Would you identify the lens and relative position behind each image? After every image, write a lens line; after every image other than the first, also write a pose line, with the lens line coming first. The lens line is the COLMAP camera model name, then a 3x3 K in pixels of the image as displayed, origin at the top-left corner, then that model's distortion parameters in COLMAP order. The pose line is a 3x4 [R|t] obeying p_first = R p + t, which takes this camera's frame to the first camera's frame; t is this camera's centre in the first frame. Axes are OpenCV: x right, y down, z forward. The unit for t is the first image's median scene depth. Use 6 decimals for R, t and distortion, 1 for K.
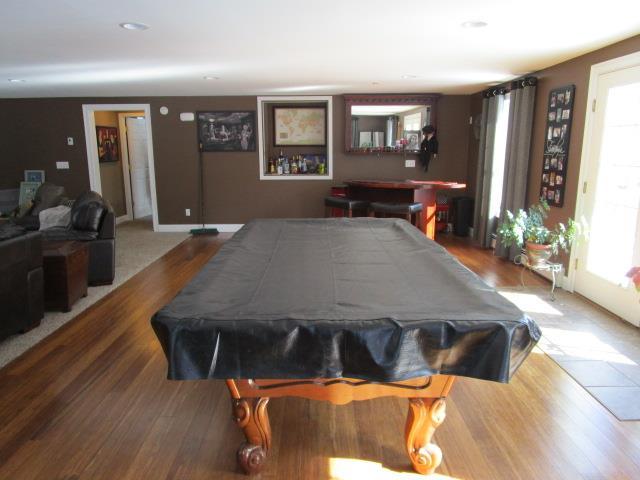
lens RADIAL K [[457.4, 0, 319.1], [0, 457.4, 238.2], [0, 0, 1]] dist [-0.007962, 0.005583]
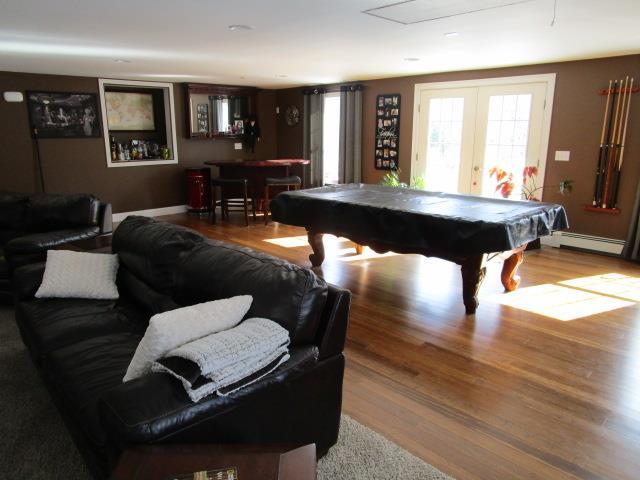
lens RADIAL K [[457.4, 0, 320.4], [0, 457.4, 240.9], [0, 0, 1]] dist [-0.007962, 0.005583]
pose [[0.720844, -0.162723, 0.673725, -0.488364], [0.135136, 0.986391, 0.093654, -0.006526], [-0.679796, 0.023535, 0.733024, 0.008835]]
